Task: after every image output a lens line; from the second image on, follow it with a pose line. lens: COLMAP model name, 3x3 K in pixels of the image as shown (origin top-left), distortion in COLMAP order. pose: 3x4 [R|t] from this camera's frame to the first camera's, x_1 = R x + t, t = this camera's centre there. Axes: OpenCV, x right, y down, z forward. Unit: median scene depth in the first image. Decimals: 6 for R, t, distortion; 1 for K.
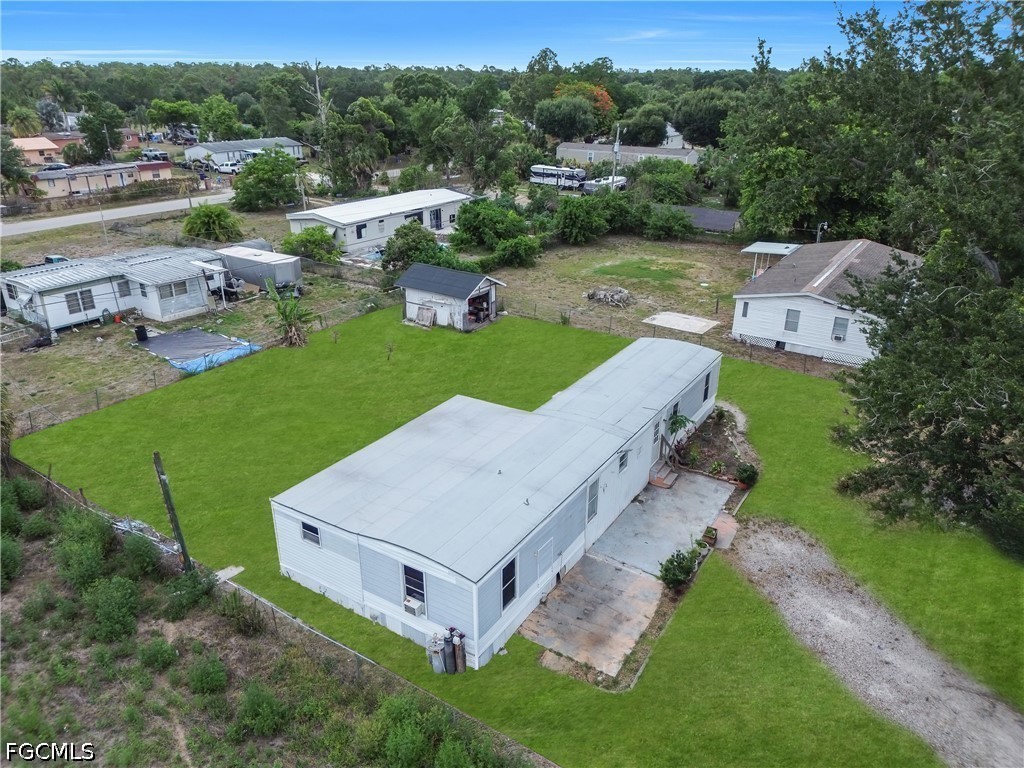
lens RADIAL K [[712.4, 0, 511.0], [0, 712.4, 392.6], [0, 0, 1]] dist [0.068319, -0.079429]
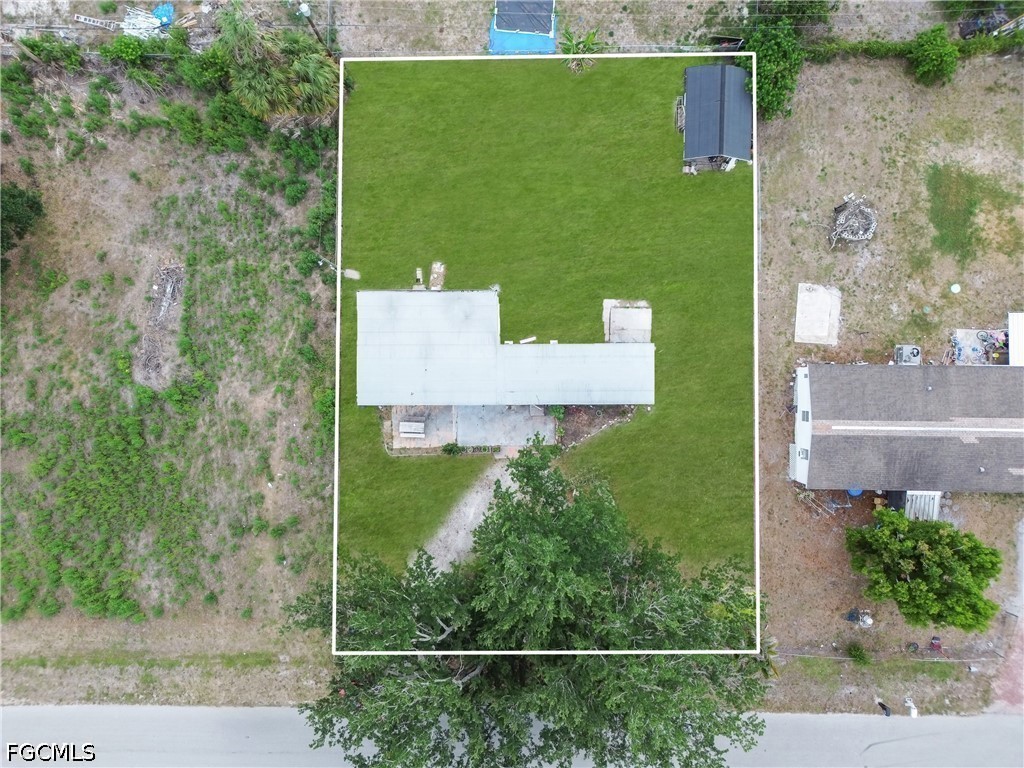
lens RADIAL K [[712.4, 0, 511.0], [0, 712.4, 392.6], [0, 0, 1]] dist [0.068319, -0.079429]
pose [[0.544686, 0.838305, -0.023694, 0.115490], [-0.313992, 0.230051, 0.921133, -0.951456], [0.777641, -0.494289, 0.388527, 0.175519]]
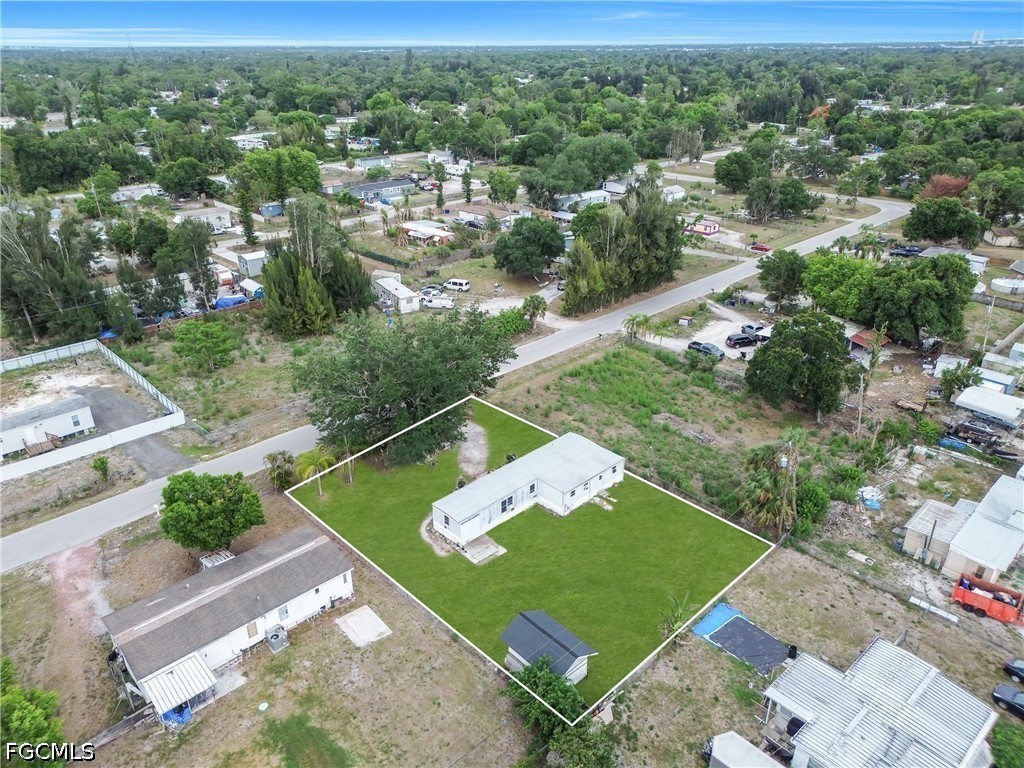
lens RADIAL K [[712.4, 0, 511.0], [0, 712.4, 392.6], [0, 0, 1]] dist [0.068319, -0.079429]
pose [[-0.974247, -0.099518, 0.202334, -0.225280], [0.090204, 0.650387, 0.754228, -1.308851], [-0.206655, 0.753056, -0.624660, 1.467316]]
